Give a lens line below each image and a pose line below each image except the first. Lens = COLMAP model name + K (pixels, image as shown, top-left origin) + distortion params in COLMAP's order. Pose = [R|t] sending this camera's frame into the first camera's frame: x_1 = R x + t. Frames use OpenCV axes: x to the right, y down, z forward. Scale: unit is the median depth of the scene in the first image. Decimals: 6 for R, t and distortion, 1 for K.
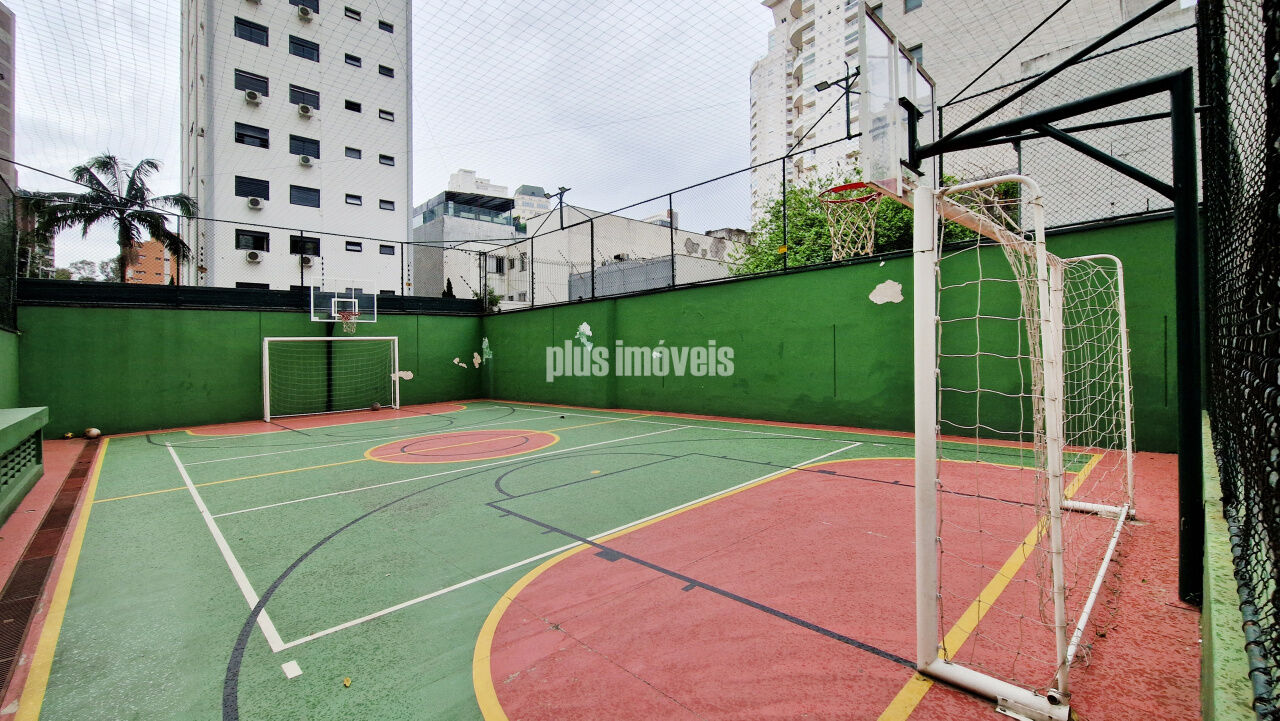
lens RADIAL K [[532.0, 0, 640.0], [0, 532.0, 360.5], [0, 0, 1]] dist [0.001671, 0.000220]
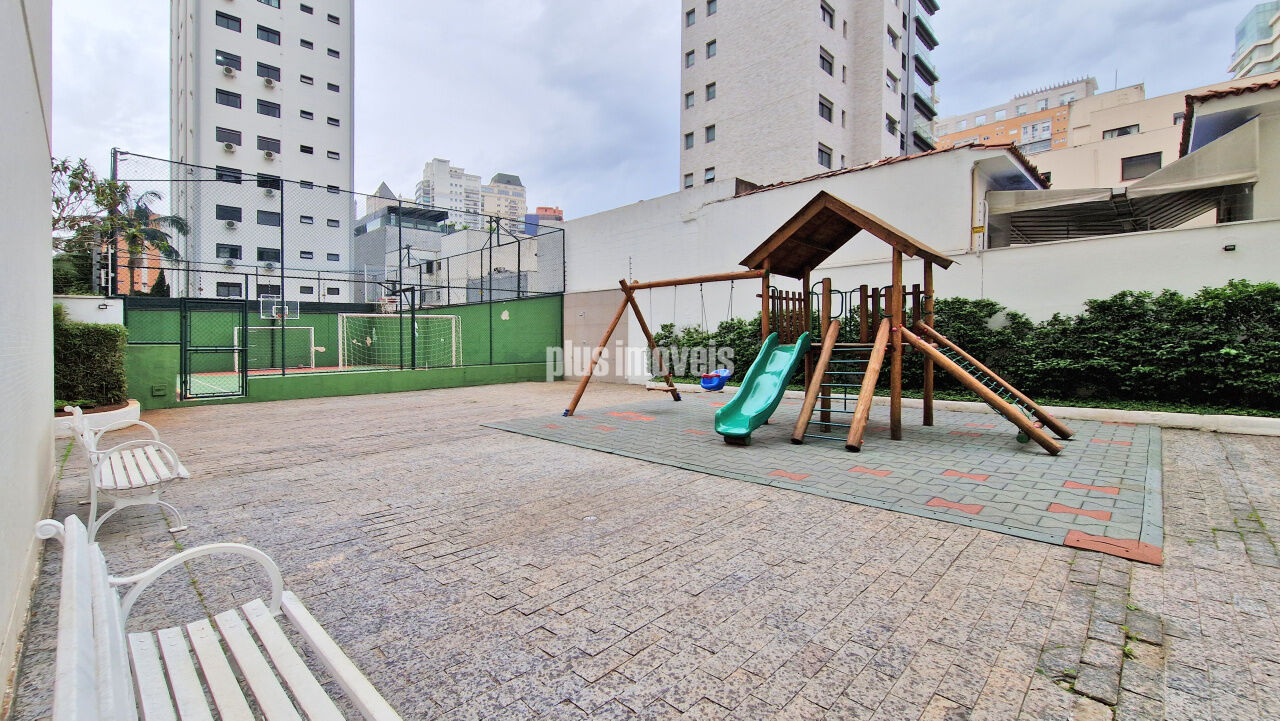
lens RADIAL K [[532.0, 0, 640.0], [0, 532.0, 360.5], [0, 0, 1]] dist [0.001671, 0.000220]
pose [[0.999381, 0.020238, 0.028778, 0.294531], [-0.020943, 0.999483, 0.024388, -0.000114], [-0.028270, -0.024976, 0.999288, -0.405628]]
